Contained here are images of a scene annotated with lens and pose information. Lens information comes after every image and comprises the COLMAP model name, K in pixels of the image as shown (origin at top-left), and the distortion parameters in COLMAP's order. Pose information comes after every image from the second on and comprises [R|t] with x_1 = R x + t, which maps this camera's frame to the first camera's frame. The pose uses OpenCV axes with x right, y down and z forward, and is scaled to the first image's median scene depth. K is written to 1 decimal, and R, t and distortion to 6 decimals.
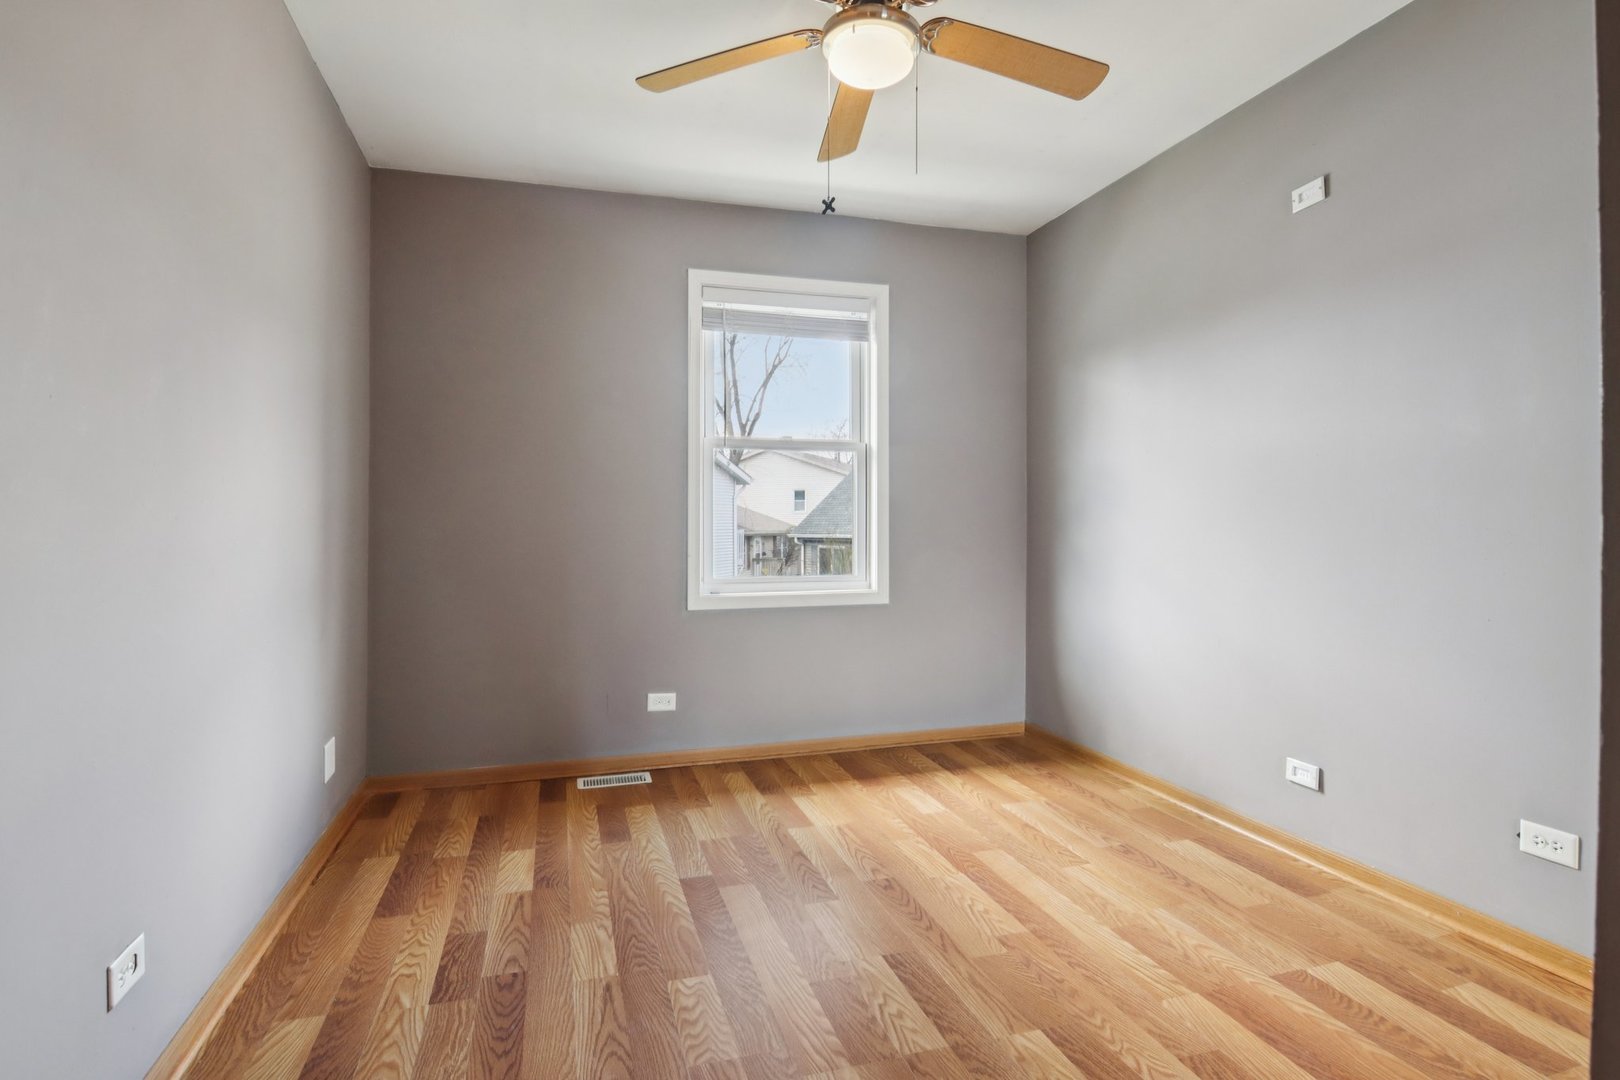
lens RADIAL K [[828.5, 0, 811.4], [0, 828.5, 527.3], [0, 0, 1]] dist [-0.024991, 0.000006]
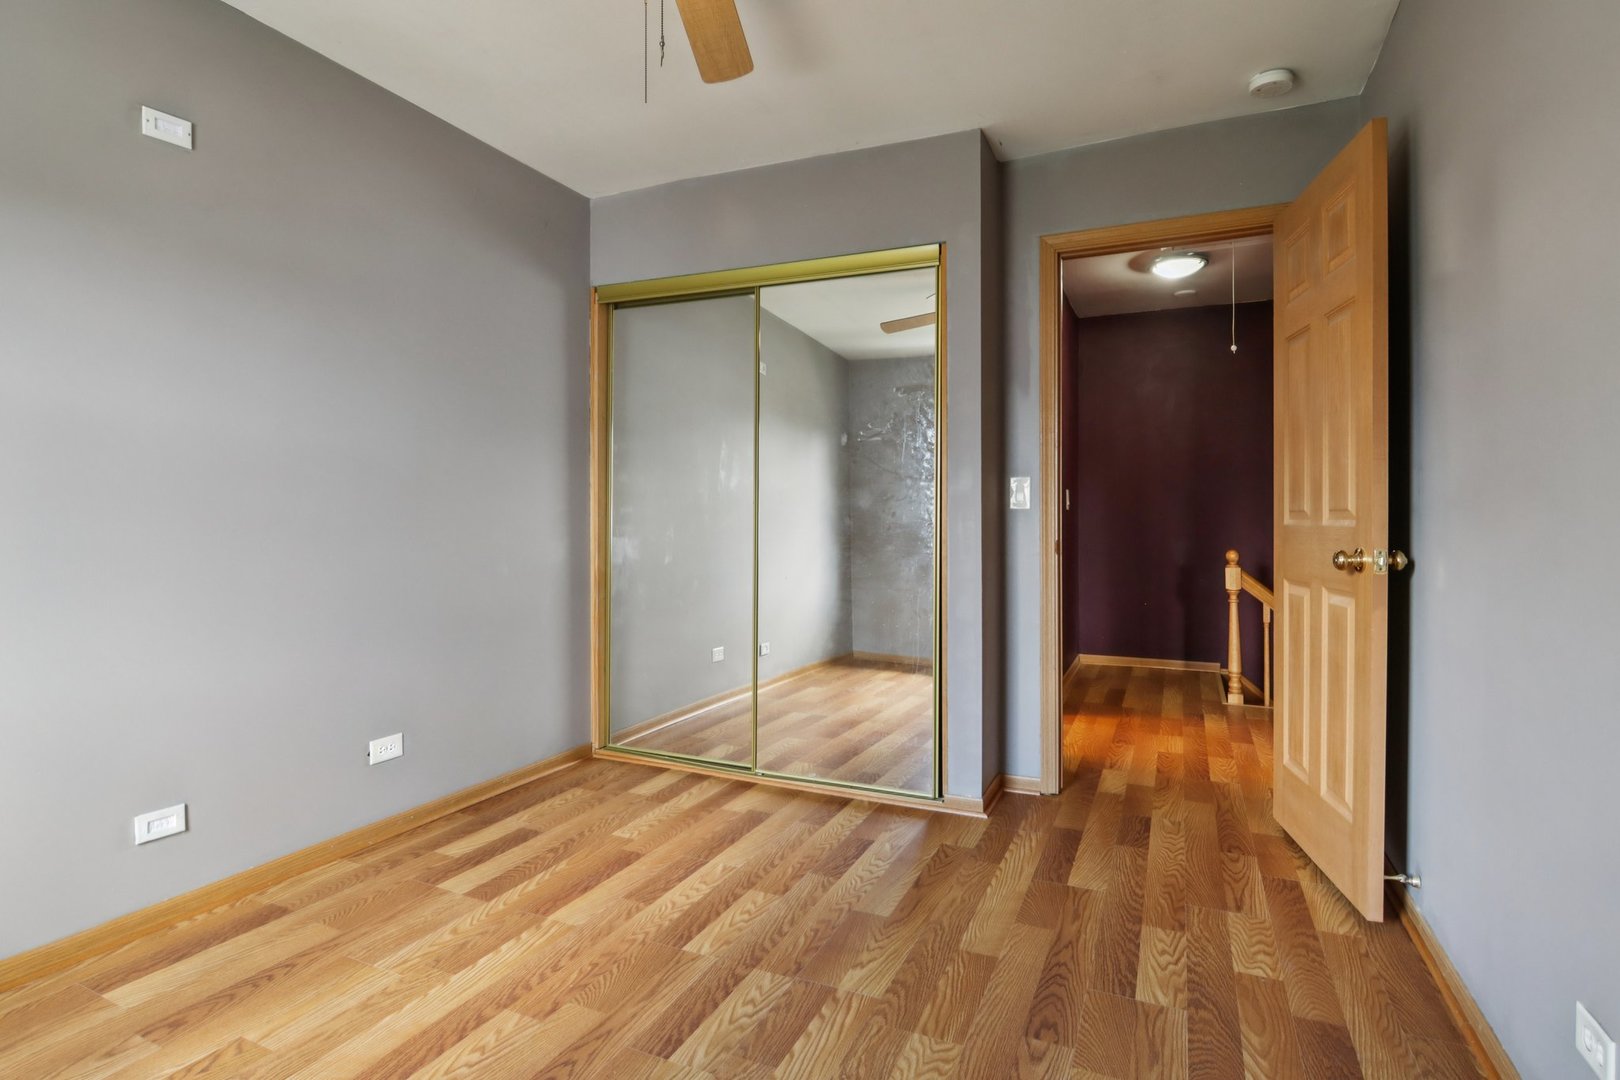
lens RADIAL K [[828.5, 0, 811.4], [0, 828.5, 527.3], [0, 0, 1]] dist [-0.024991, 0.000006]
pose [[-0.757664, -0.005456, 0.652622, -0.558084], [0.002891, 0.999927, 0.011716, -0.003567], [-0.652639, 0.010764, -0.757593, 1.568628]]
